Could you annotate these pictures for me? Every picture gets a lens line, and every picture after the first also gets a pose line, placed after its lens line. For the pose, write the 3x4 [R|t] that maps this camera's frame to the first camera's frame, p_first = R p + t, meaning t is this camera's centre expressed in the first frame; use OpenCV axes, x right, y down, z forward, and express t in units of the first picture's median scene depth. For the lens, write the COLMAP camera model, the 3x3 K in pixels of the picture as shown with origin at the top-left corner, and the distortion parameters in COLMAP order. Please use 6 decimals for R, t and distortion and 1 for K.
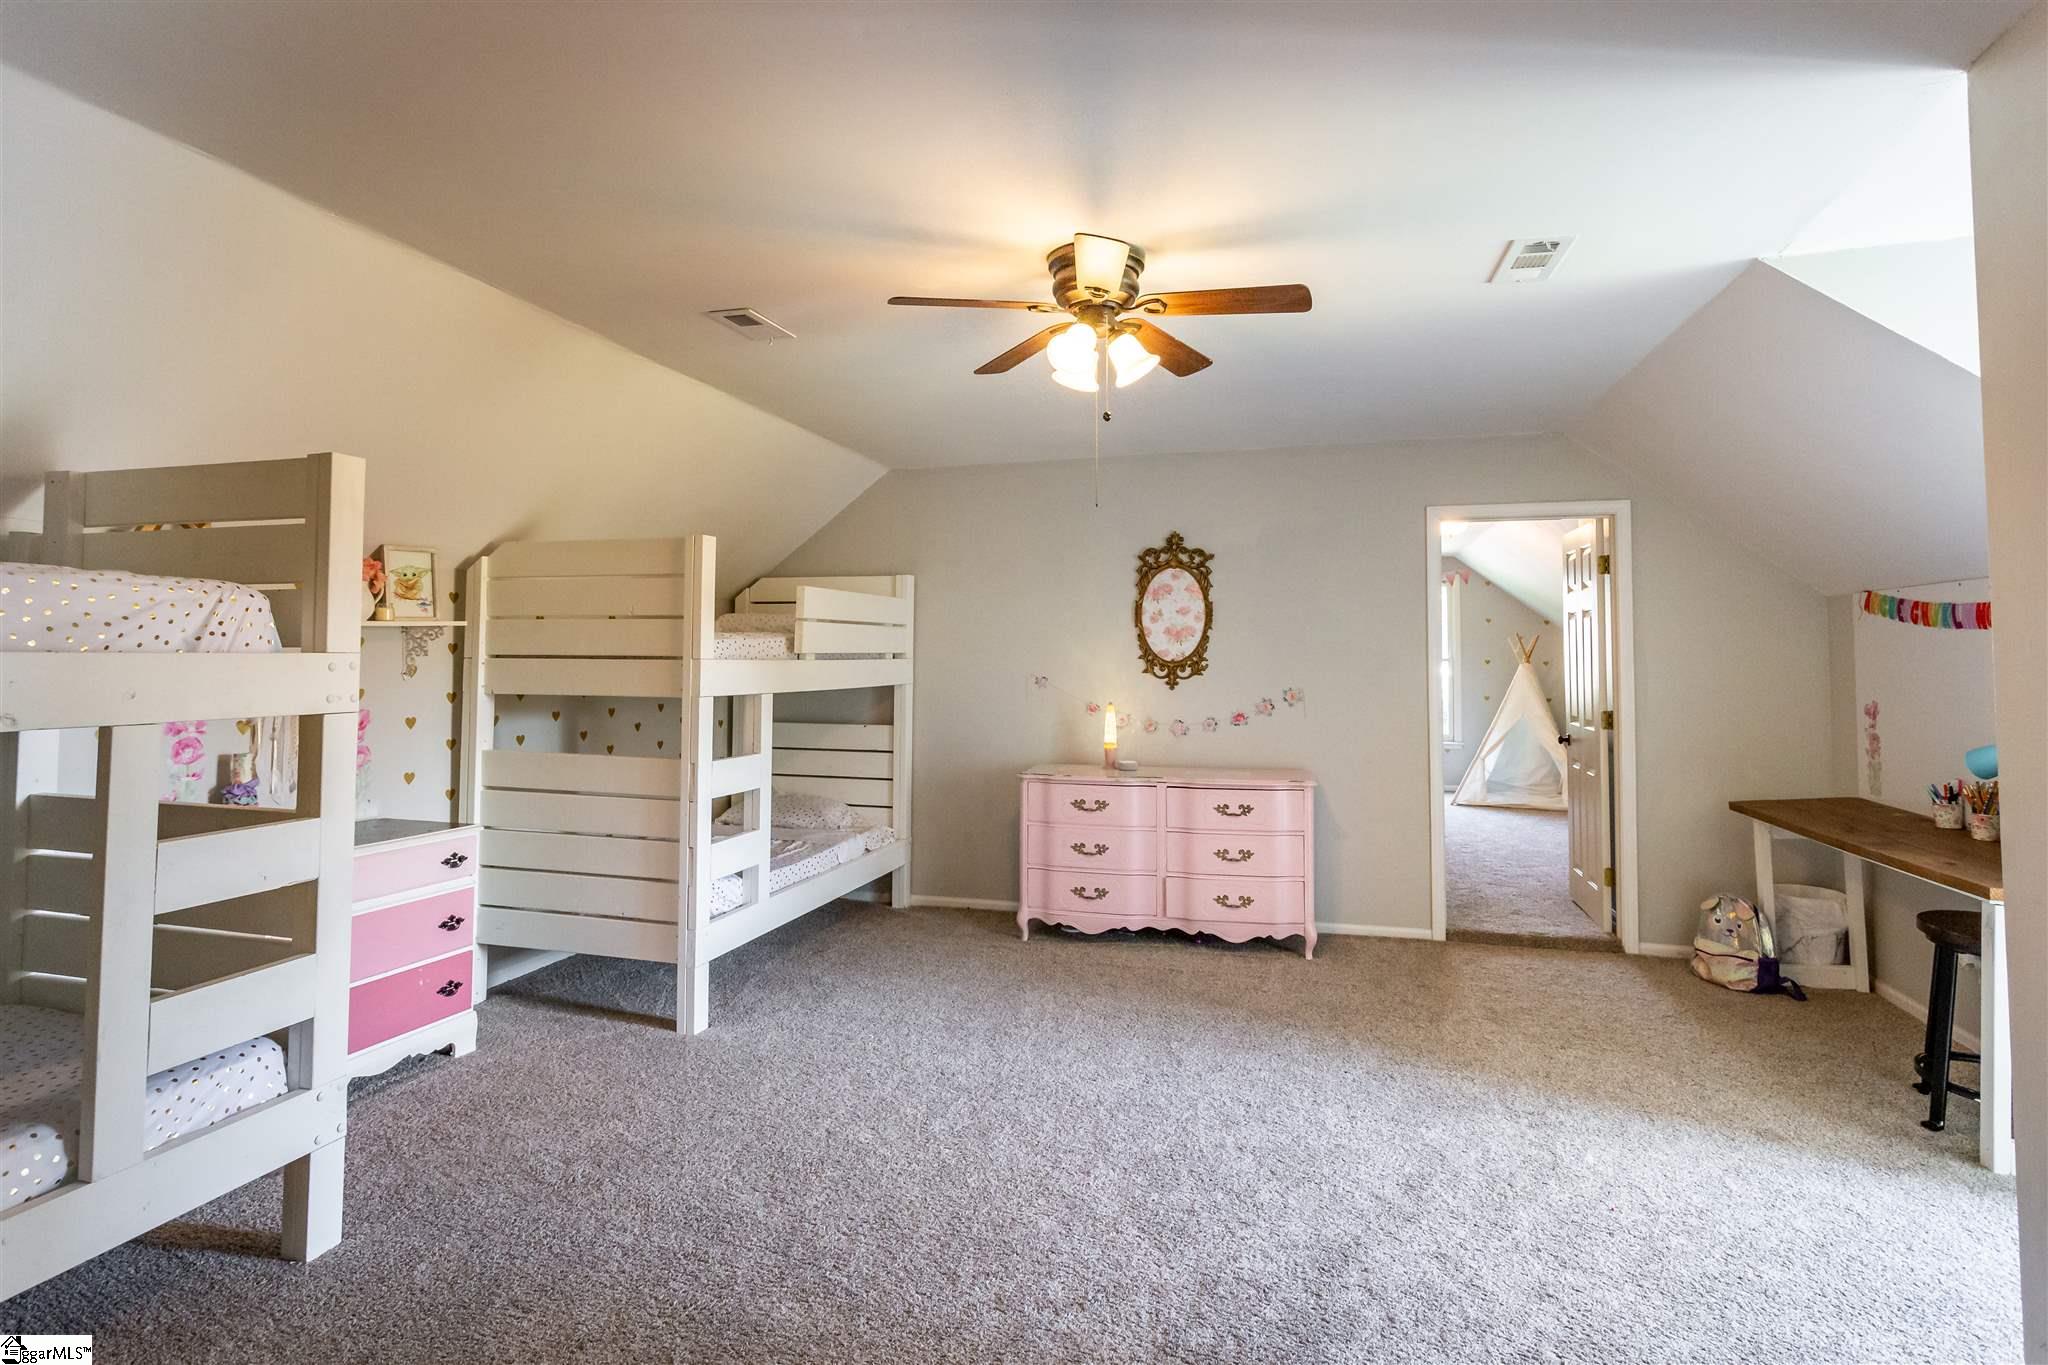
lens RADIAL K [[1081.6, 0, 1025.7], [0, 1081.6, 606.1], [0, 0, 1]] dist [-0.005021, 0.000962]
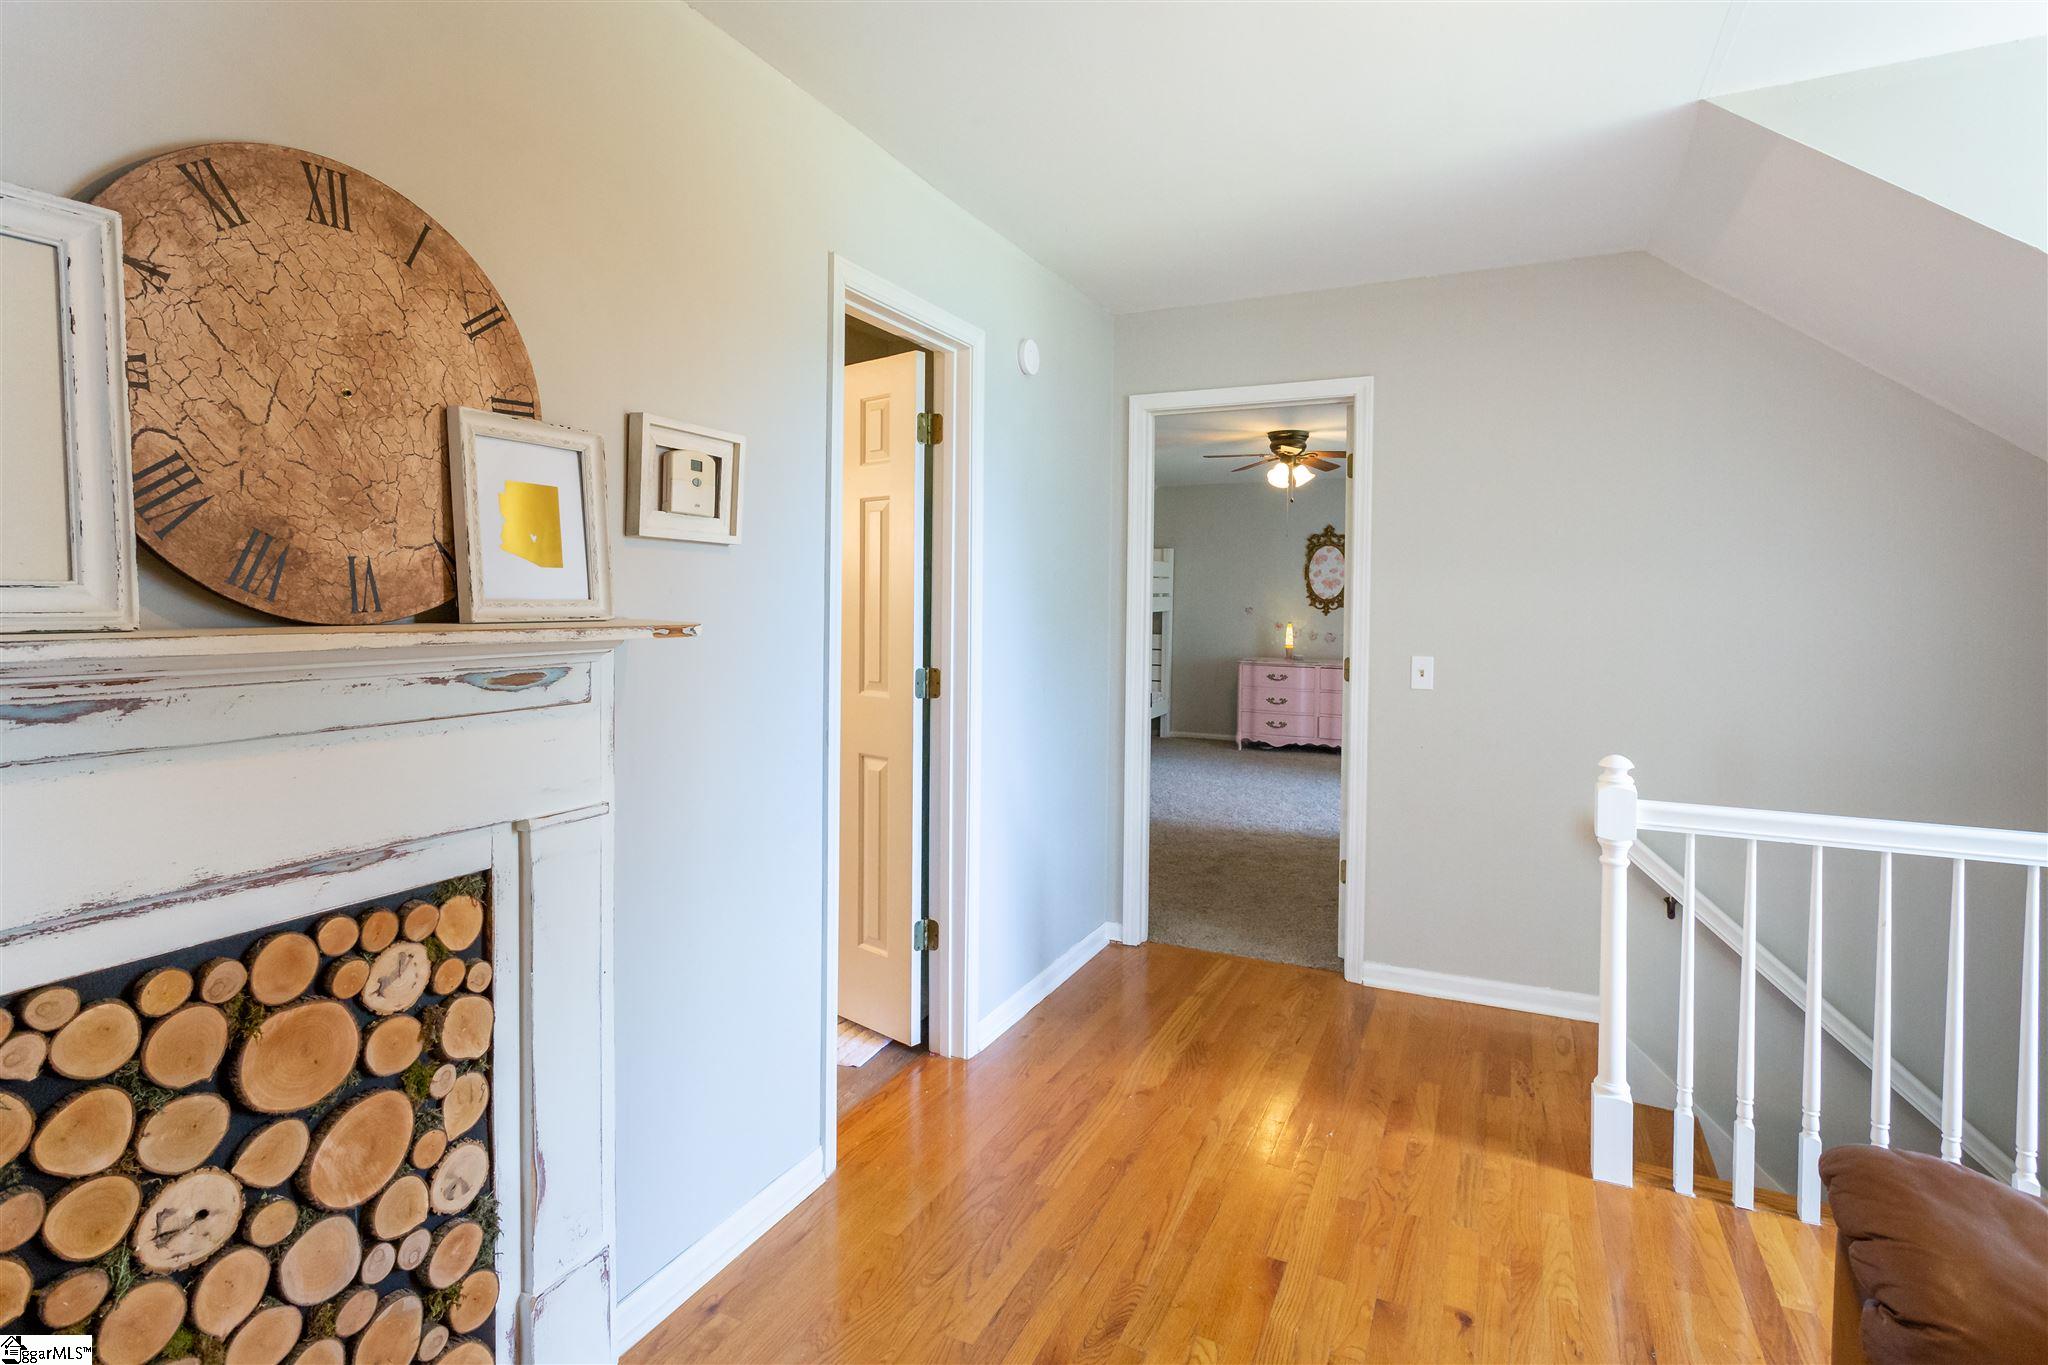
lens RADIAL K [[1019.2, 0, 1028.0], [0, 1019.2, 633.7], [0, 0, 1]] dist [0.009067, 0.002850]
pose [[0.985609, 0.010470, -0.168716, -0.064757], [0.003736, 0.996487, 0.083669, -0.035343], [0.168999, -0.083095, 0.982107, -0.747869]]
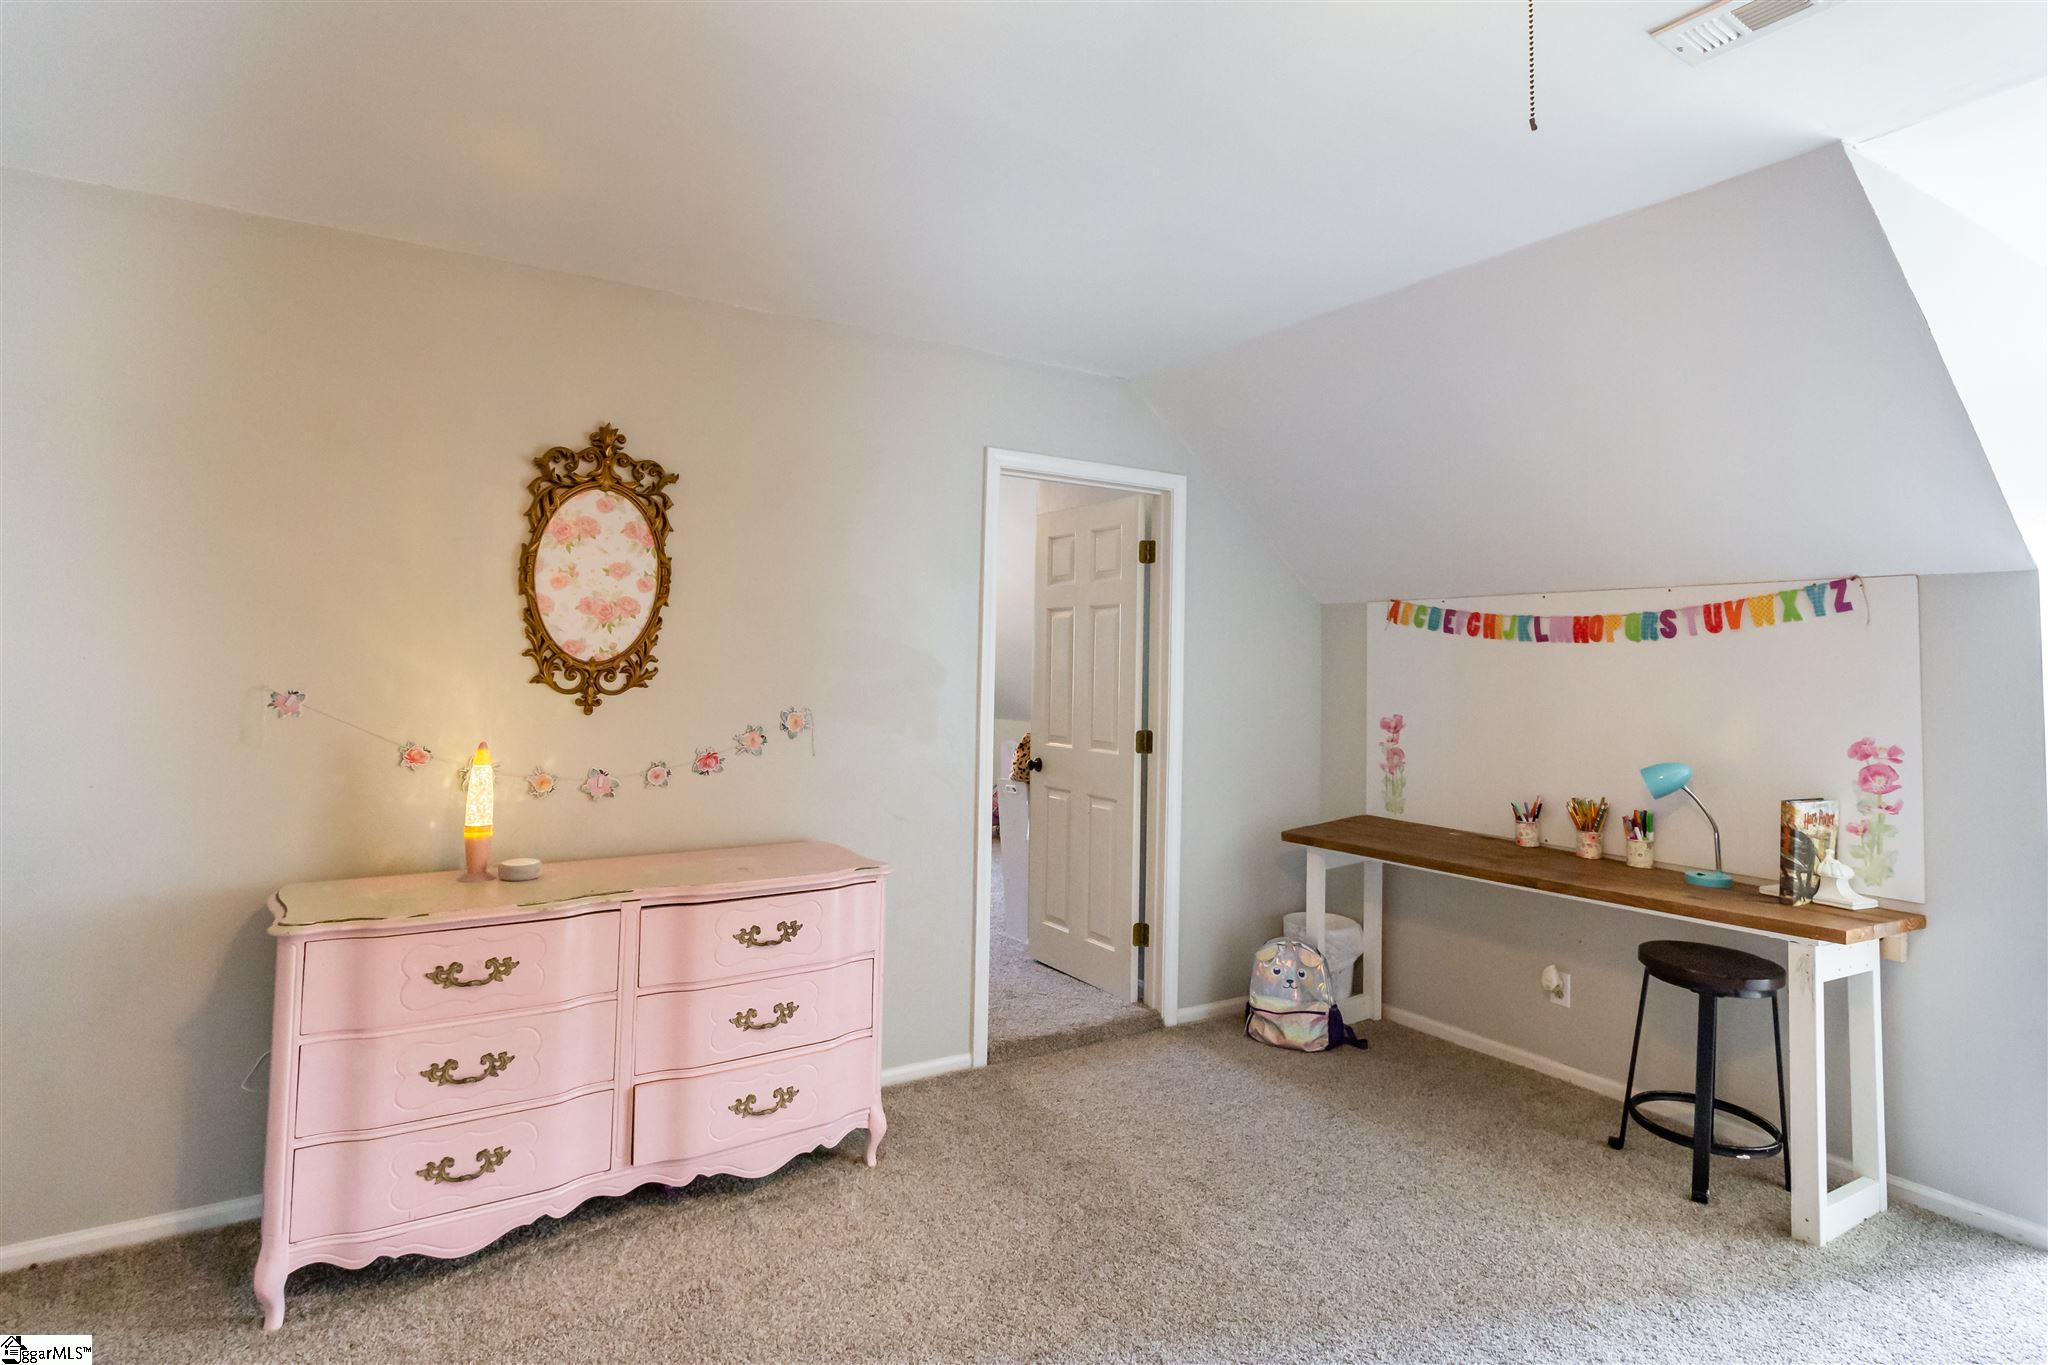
lens RADIAL K [[1081.6, 0, 1025.7], [0, 1081.6, 606.1], [0, 0, 1]] dist [-0.005021, 0.000962]
pose [[0.658415, 0.051315, 0.750904, -0.136108], [-0.052991, 0.998358, -0.021761, 0.025026], [-0.750787, -0.025463, 0.660053, 0.511499]]
